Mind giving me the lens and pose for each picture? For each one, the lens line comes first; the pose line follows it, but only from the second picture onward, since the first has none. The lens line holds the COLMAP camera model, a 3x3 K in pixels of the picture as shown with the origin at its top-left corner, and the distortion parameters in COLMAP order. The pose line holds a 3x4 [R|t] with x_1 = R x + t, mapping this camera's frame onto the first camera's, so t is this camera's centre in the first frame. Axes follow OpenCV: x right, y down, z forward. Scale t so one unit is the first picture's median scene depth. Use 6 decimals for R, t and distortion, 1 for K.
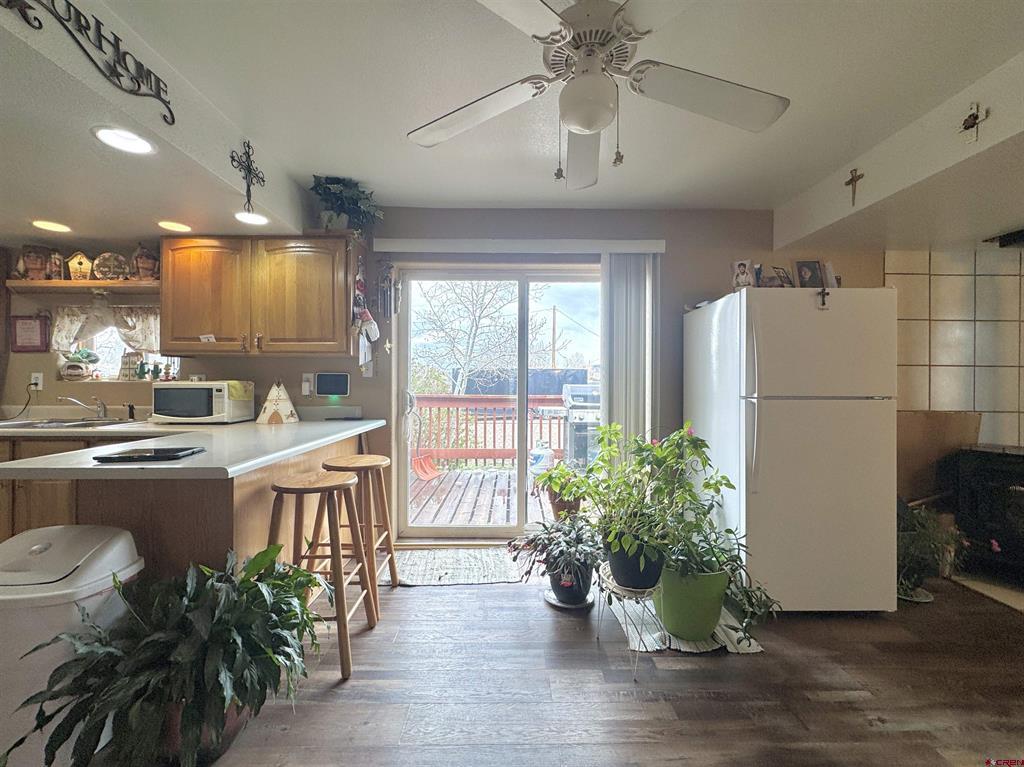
lens RADIAL K [[422.3, 0, 513.6], [0, 422.3, 380.2], [0, 0, 1]] dist [-0.001600, 0.000023]
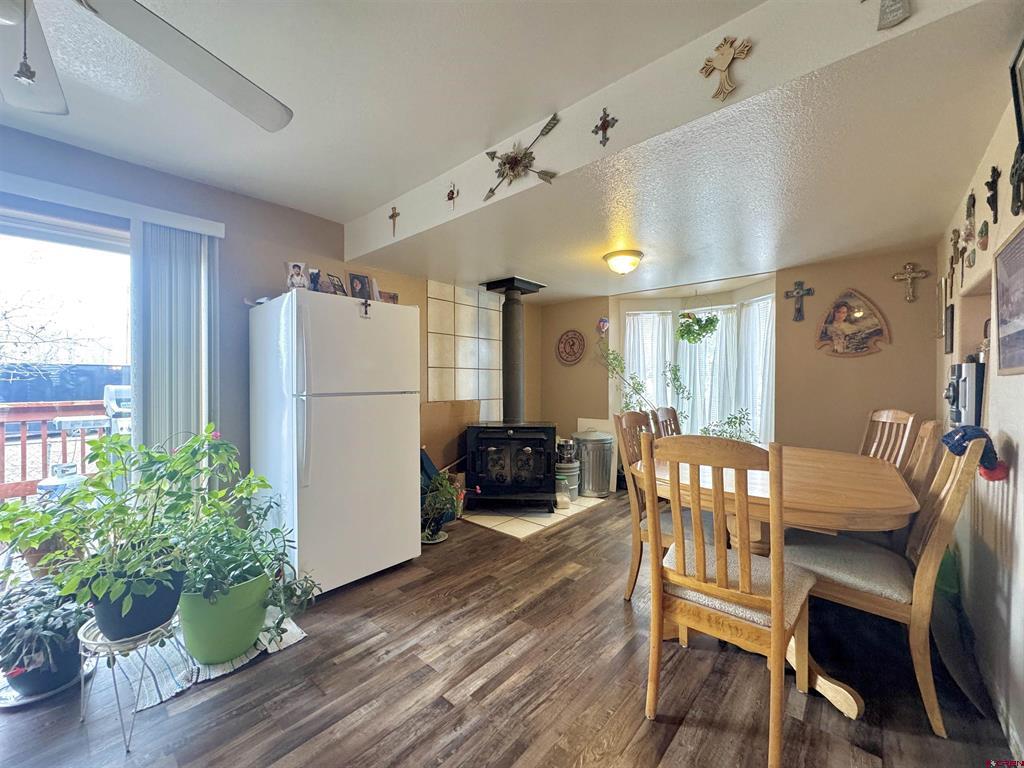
lens RADIAL K [[406.3, 0, 512.4], [0, 406.3, 379.8], [0, 0, 1]] dist [-0.002593, -0.000265]
pose [[0.668609, -0.005599, 0.743593, 0.151465], [0.004416, 0.999984, 0.003558, 0.000963], [-0.743601, 0.000905, 0.668623, -0.047533]]
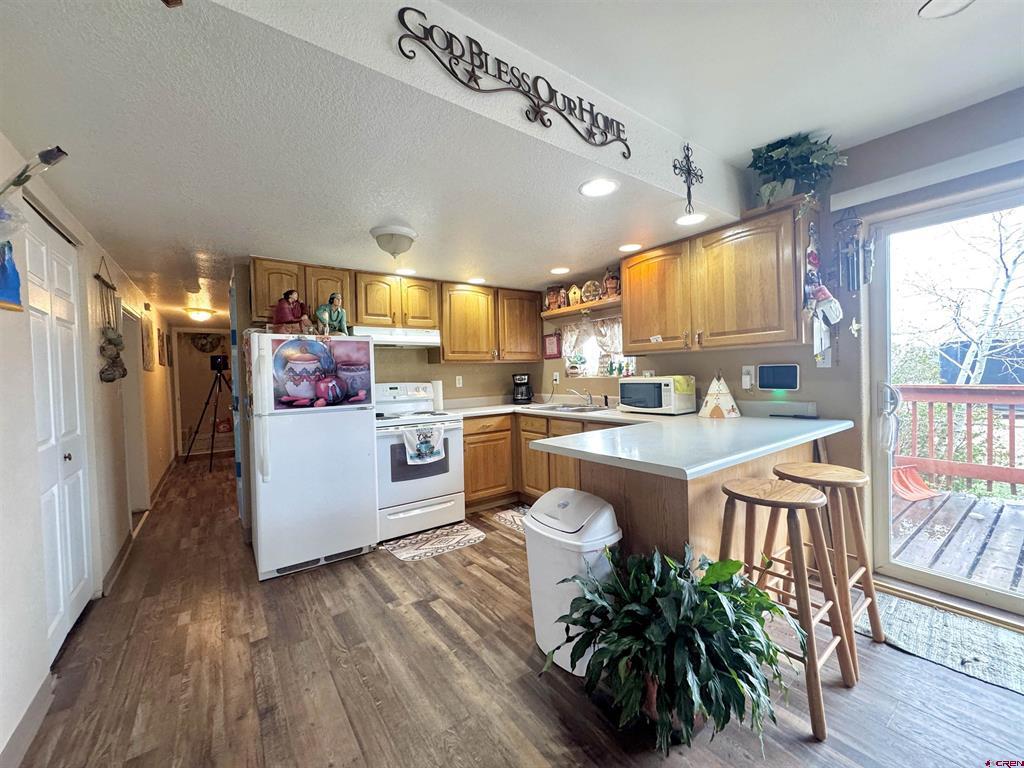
lens RADIAL K [[406.3, 0, 512.4], [0, 406.3, 379.8], [0, 0, 1]] dist [-0.002593, -0.000265]
pose [[0.579229, -0.007852, -0.815127, -0.067884], [0.034912, 0.999275, 0.015183, -0.022182], [0.814417, -0.037252, 0.579083, 0.056051]]
